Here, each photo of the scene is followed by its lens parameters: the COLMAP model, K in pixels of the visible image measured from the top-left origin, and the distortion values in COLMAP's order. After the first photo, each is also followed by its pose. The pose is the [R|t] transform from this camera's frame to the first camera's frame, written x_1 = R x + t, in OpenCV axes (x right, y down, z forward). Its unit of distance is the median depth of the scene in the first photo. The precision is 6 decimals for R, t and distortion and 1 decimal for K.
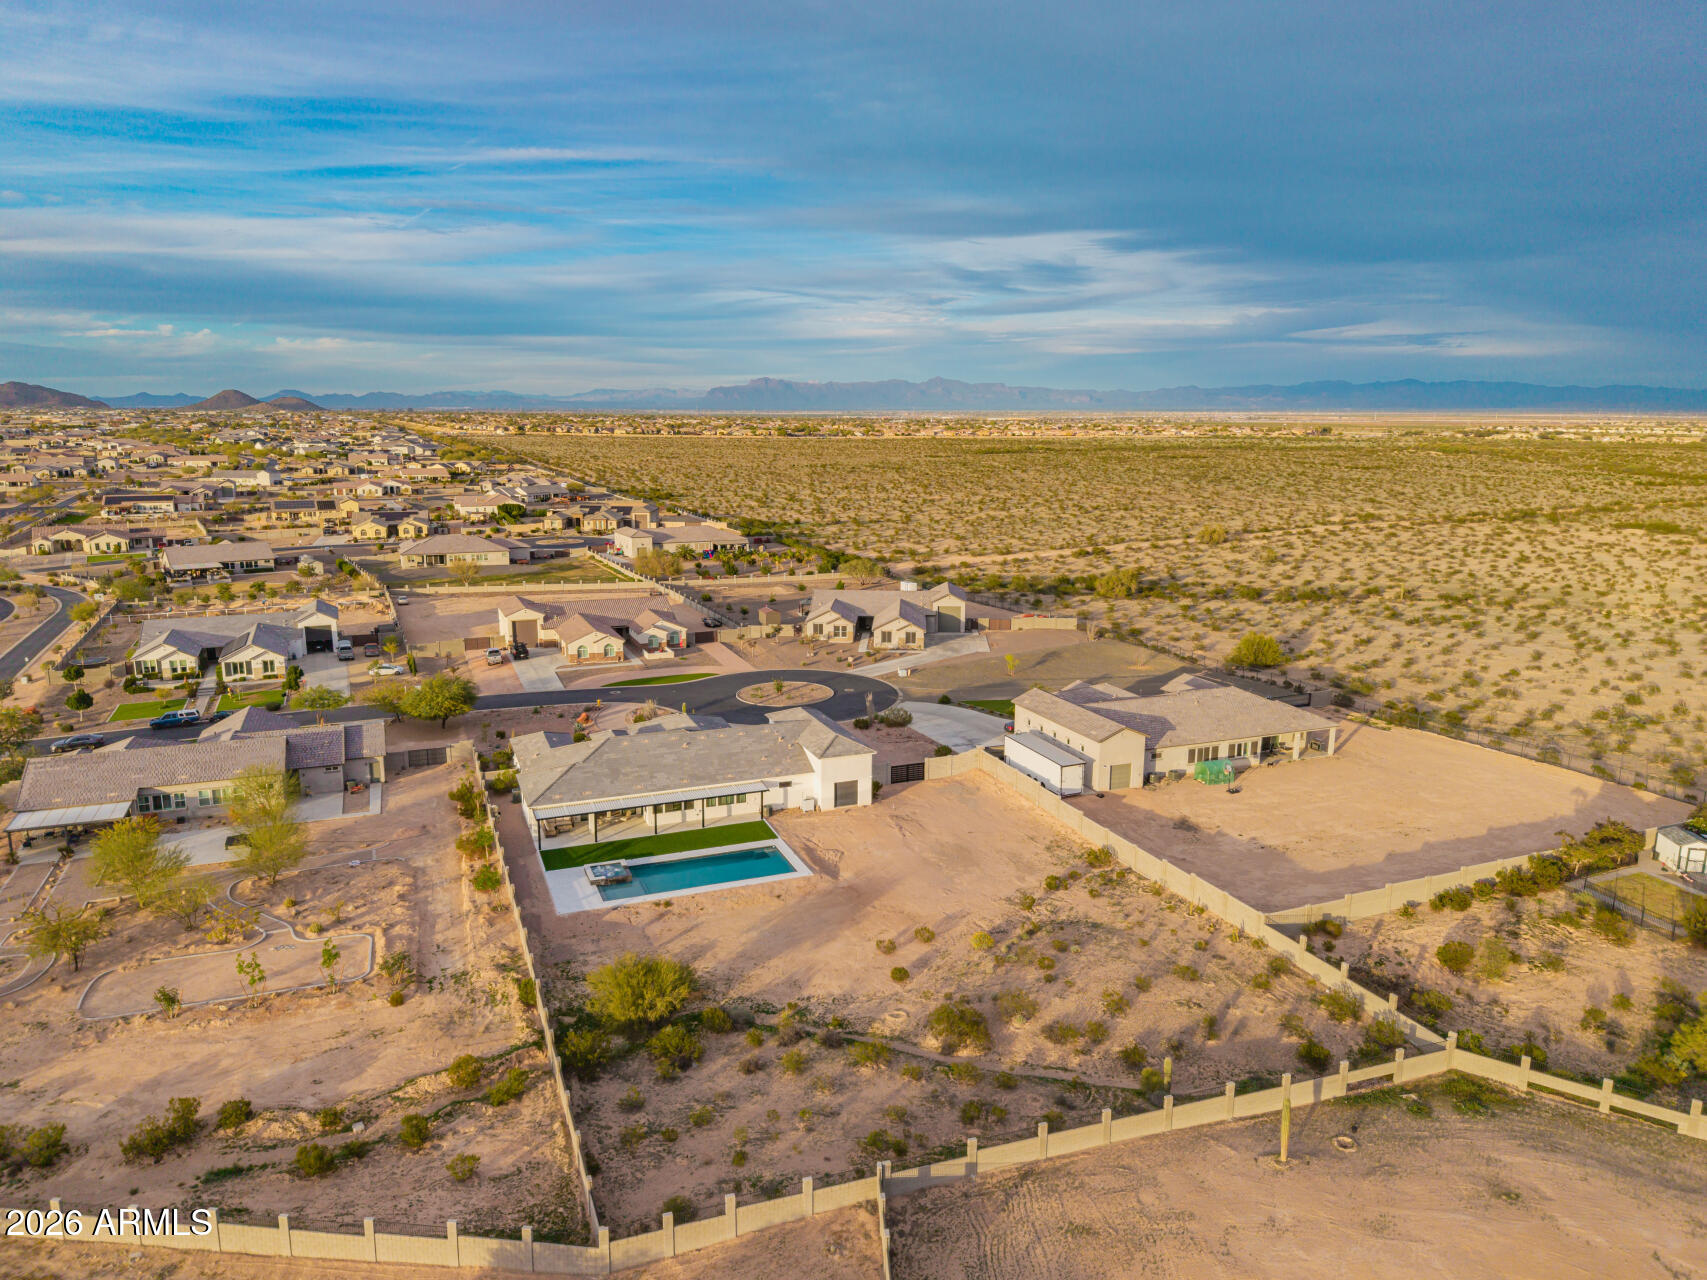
lens RADIAL K [[1148.9, 0, 854.0], [0, 1148.9, 647.0], [0, 0, 1]] dist [0.026295, -0.024932]
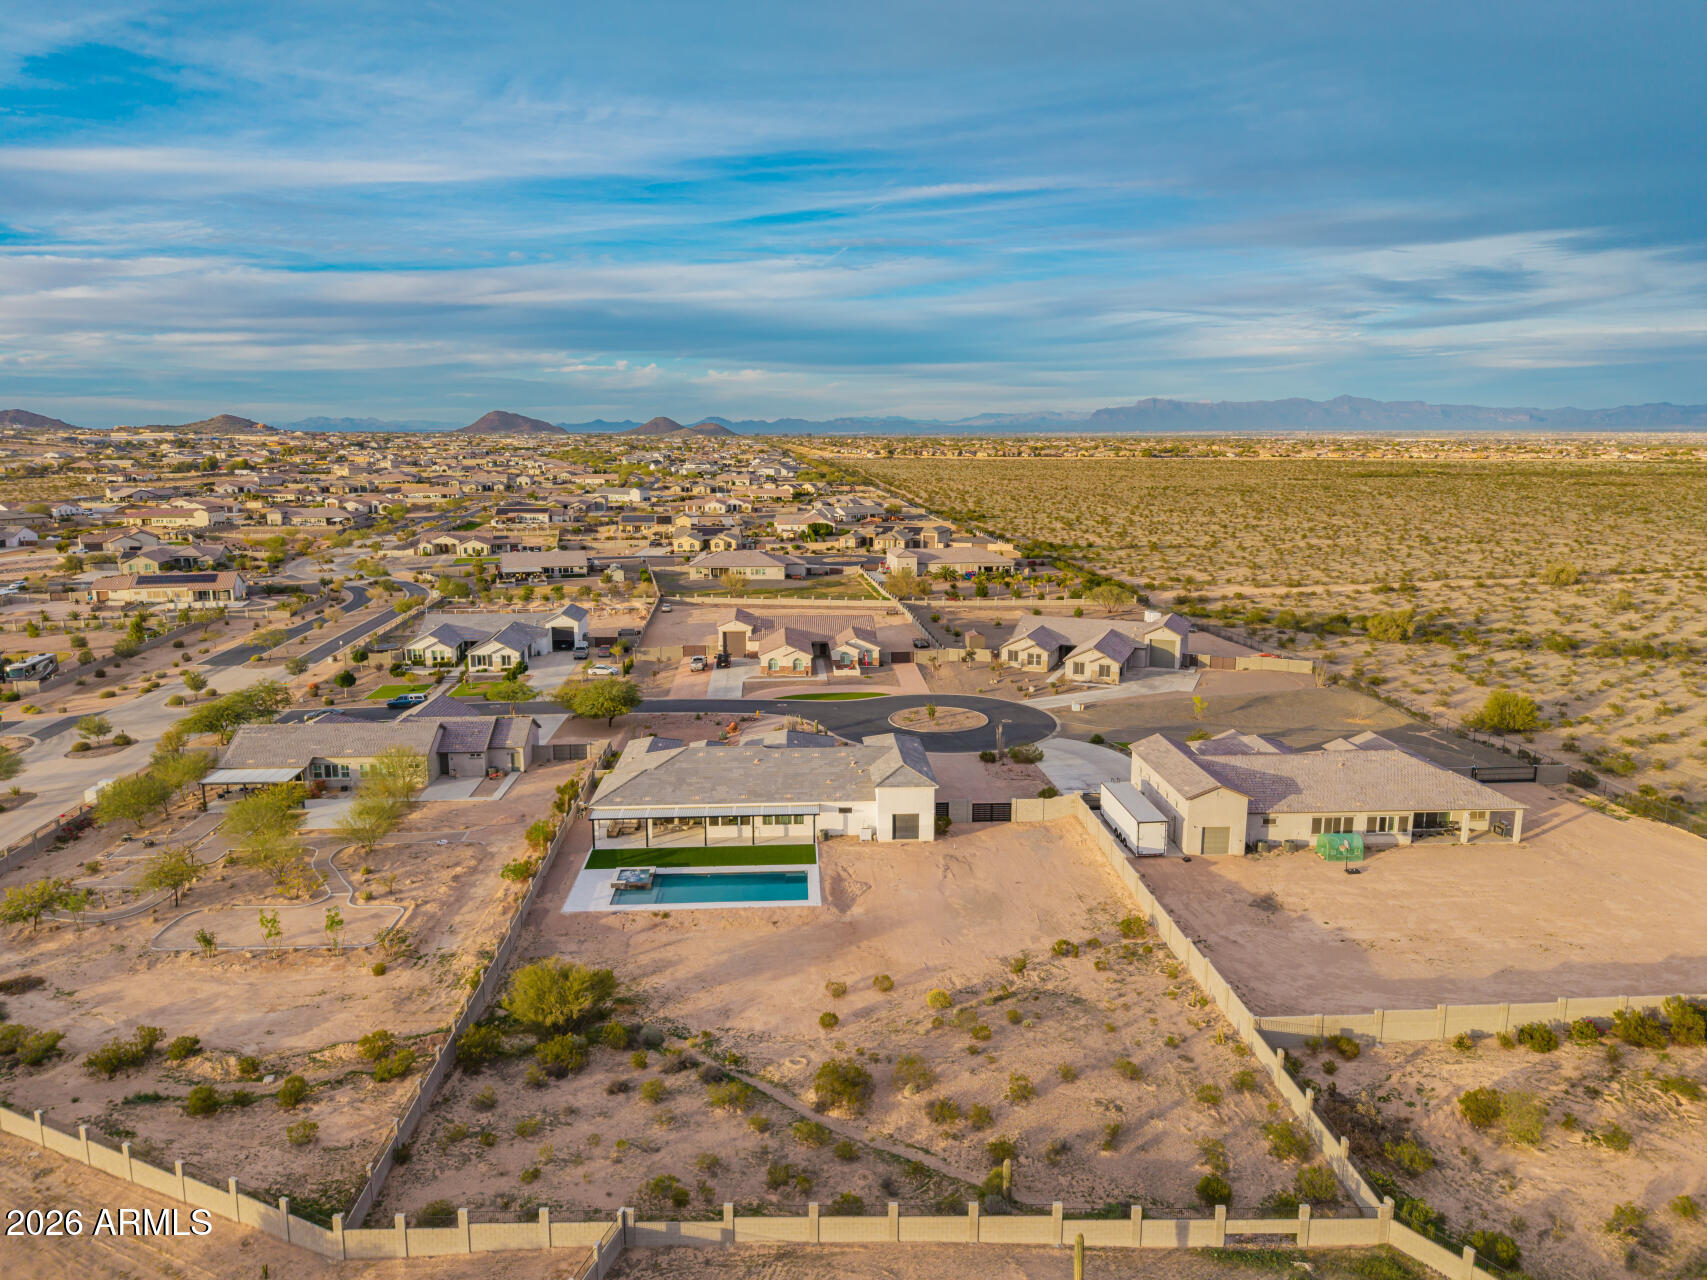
lens RADIAL K [[1144.2, 0, 854.0], [0, 1144.2, 635.6], [0, 0, 1]] dist [0.026635, -0.026150]
pose [[0.947813, 0.052872, -0.314413, 0.269291], [-0.061512, 0.997951, -0.017615, -0.013973], [0.312837, 0.036035, 0.949123, 0.073856]]
